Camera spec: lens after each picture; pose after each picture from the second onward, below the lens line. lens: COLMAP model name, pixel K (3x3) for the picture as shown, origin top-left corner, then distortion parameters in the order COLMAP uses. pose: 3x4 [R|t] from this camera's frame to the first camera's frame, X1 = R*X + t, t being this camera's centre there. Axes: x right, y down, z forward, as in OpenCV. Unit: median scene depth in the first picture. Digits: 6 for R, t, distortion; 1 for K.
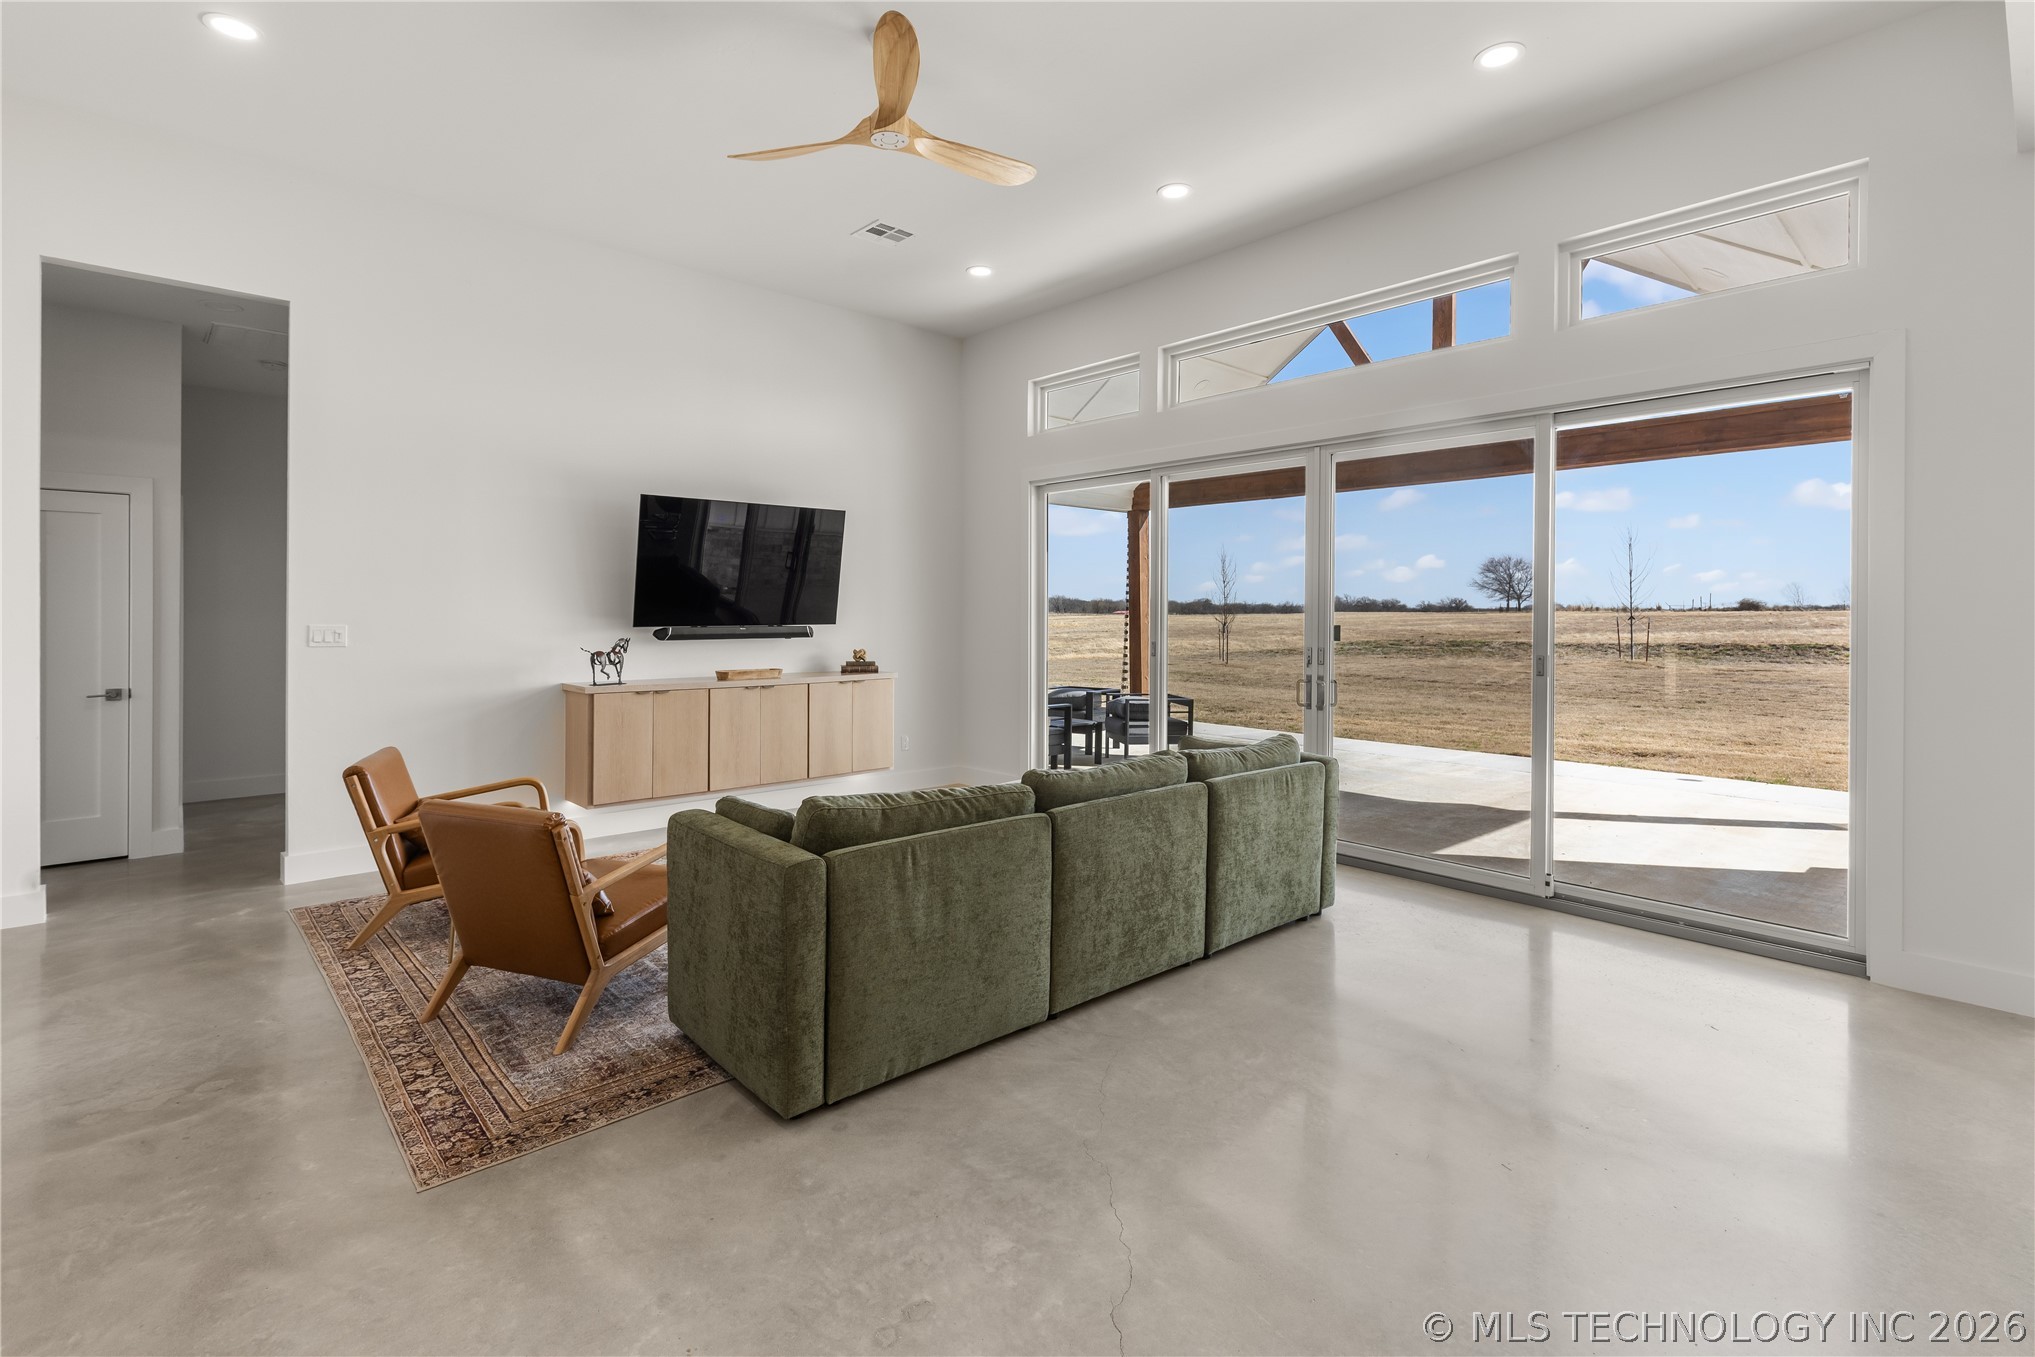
lens RADIAL K [[942.4, 0, 1029.2], [0, 942.4, 612.7], [0, 0, 1]] dist [0.012894, -0.002341]
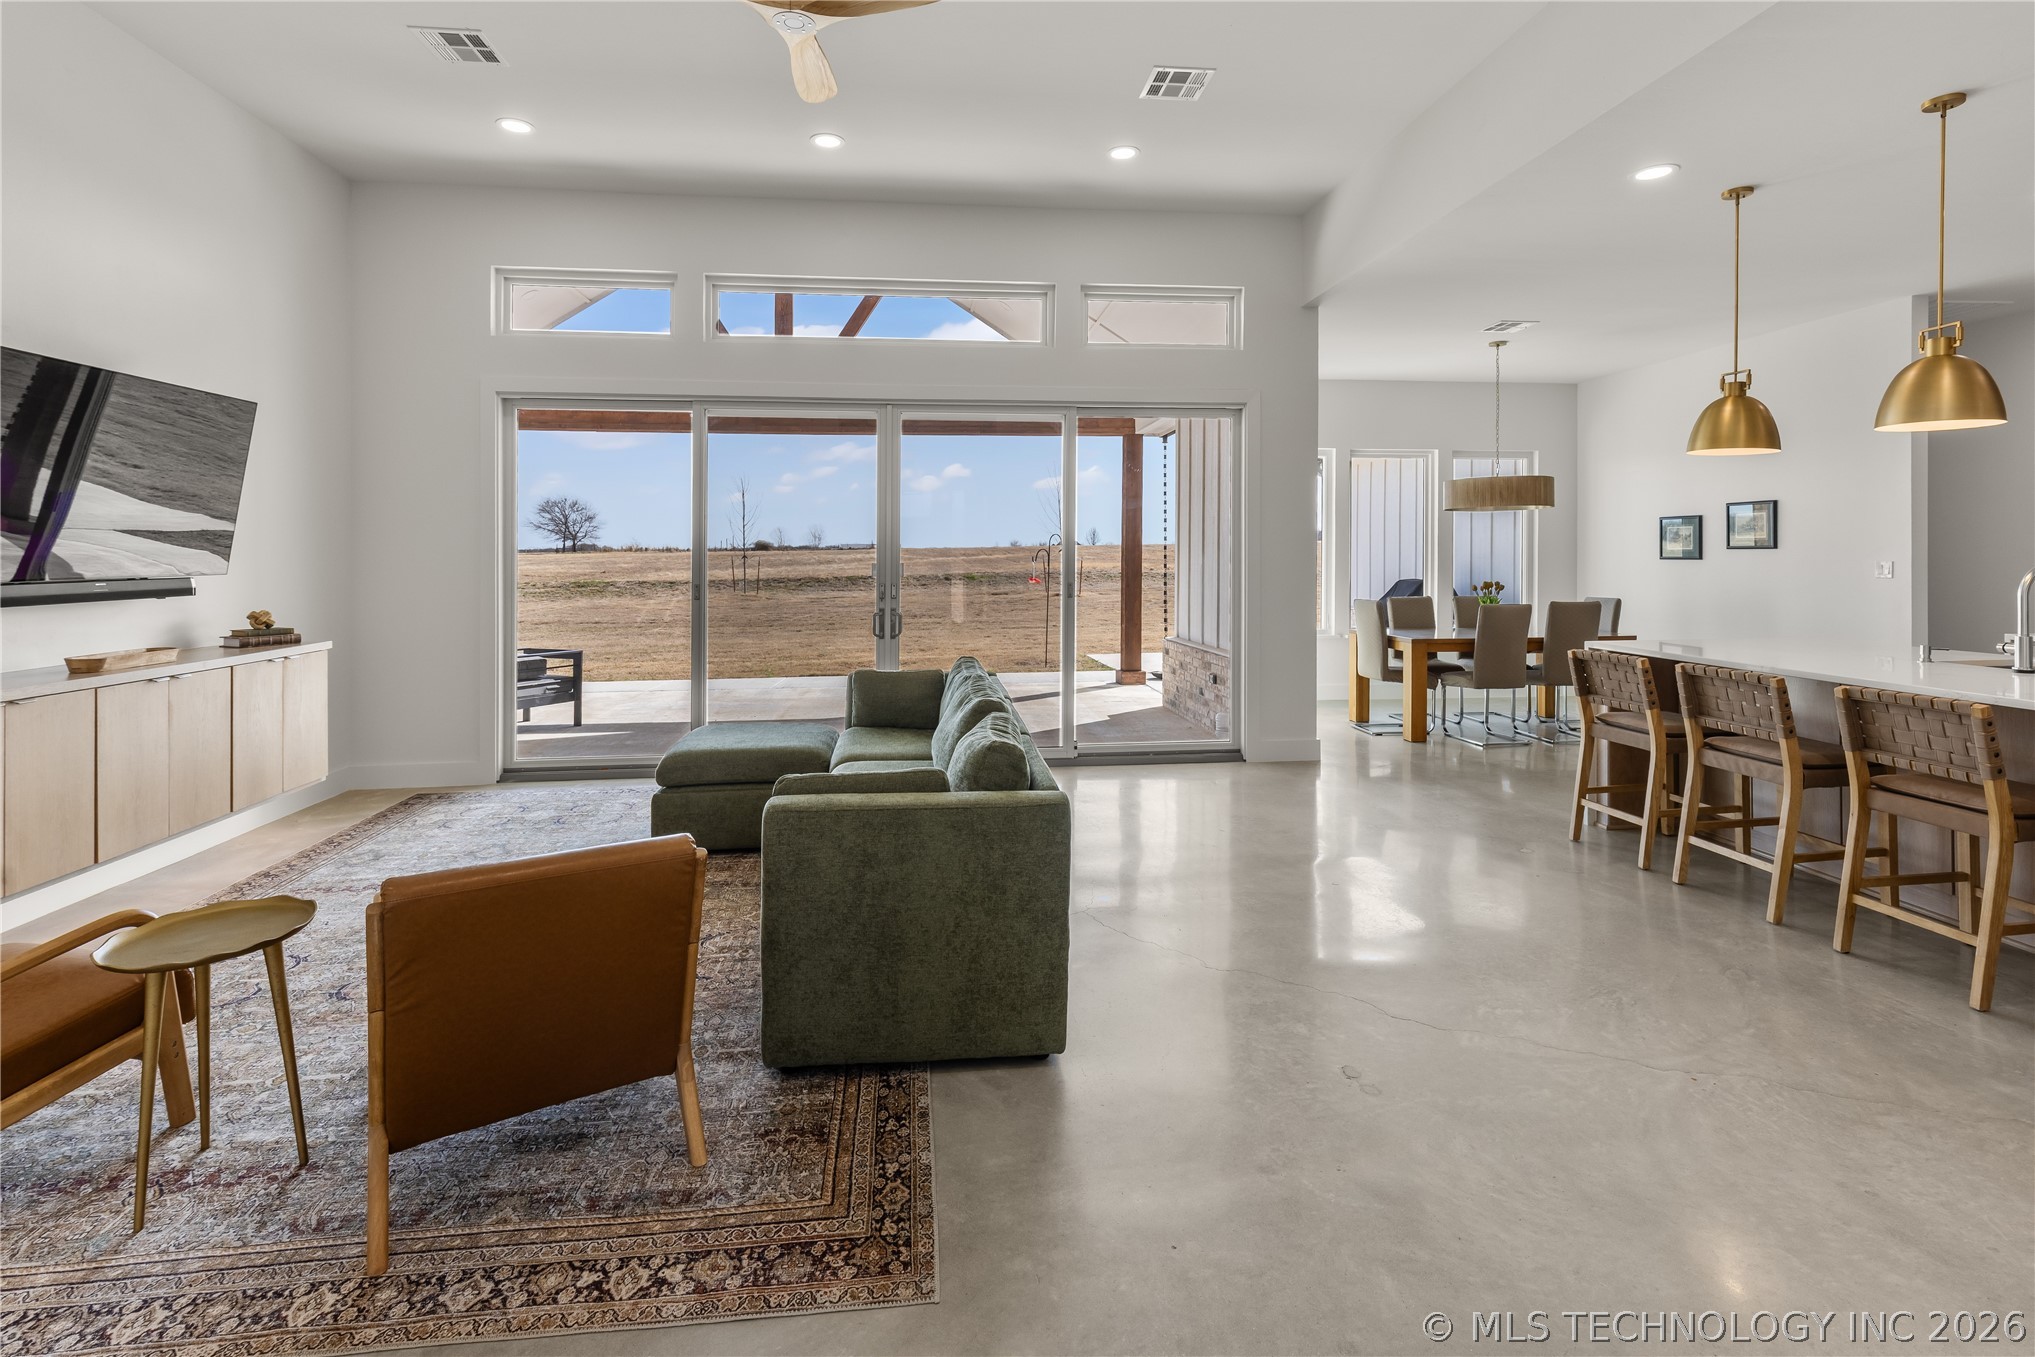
lens RADIAL K [[942.4, 0, 1030.0], [0, 942.4, 572.8], [0, 0, 1]] dist [0.012894, -0.002341]
pose [[0.590371, -0.021678, 0.806841, -0.519113], [0.004989, 0.999718, 0.023210, -0.001705], [-0.807117, -0.009677, 0.590313, 0.208830]]
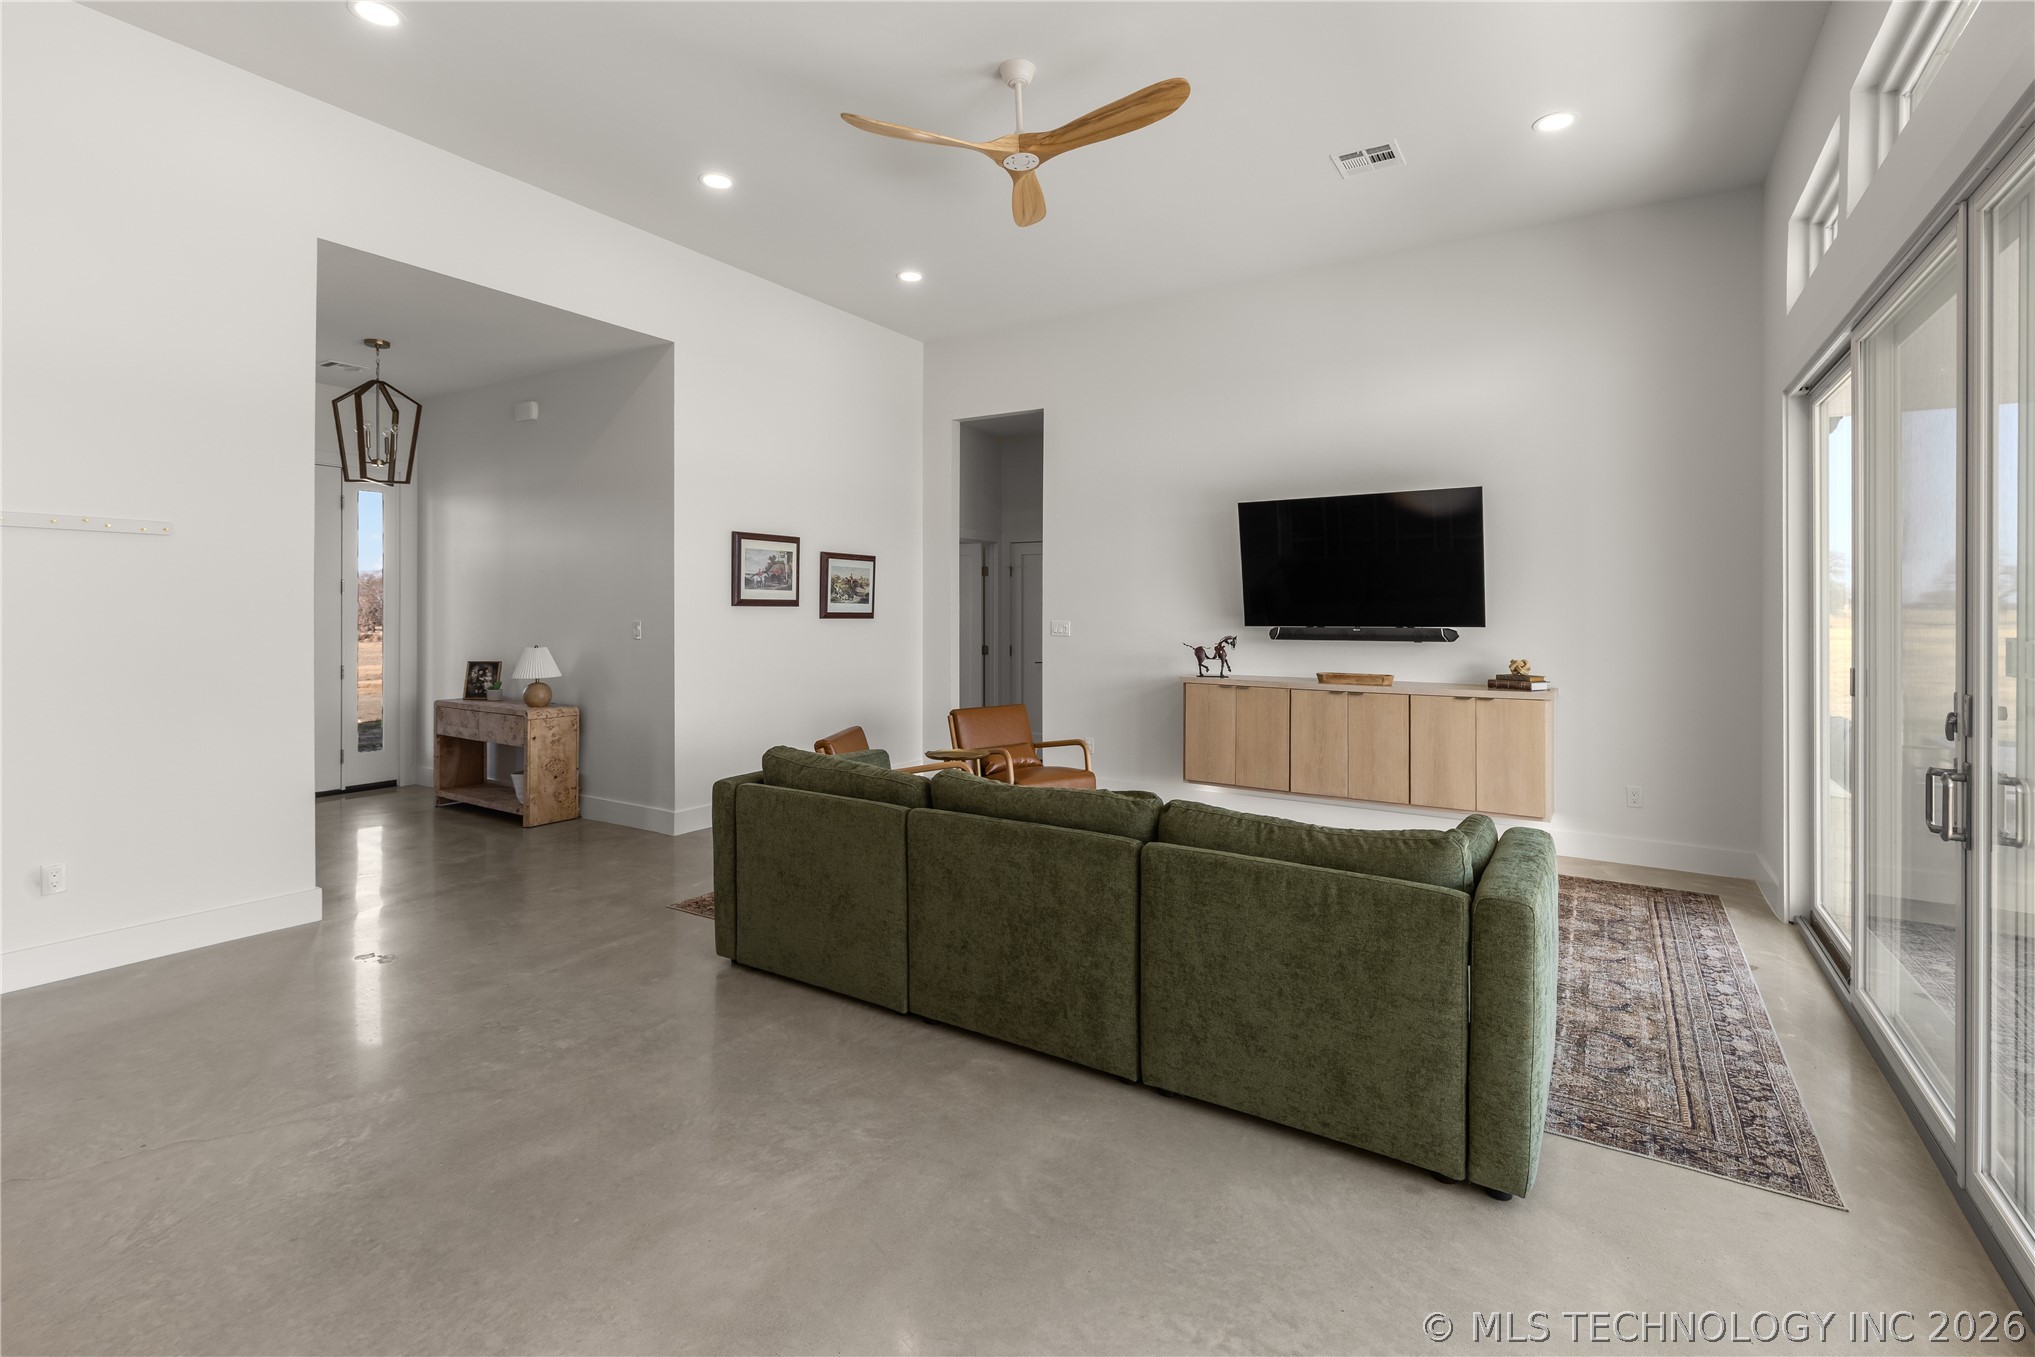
lens RADIAL K [[942.4, 0, 1015.4], [0, 942.4, 597.5], [0, 0, 1]] dist [0.012894, -0.002341]
pose [[0.252451, -0.018983, -0.967424, 0.620244], [0.000011, 0.999808, -0.019615, 0.003528], [0.967610, 0.004941, 0.252402, 0.514037]]
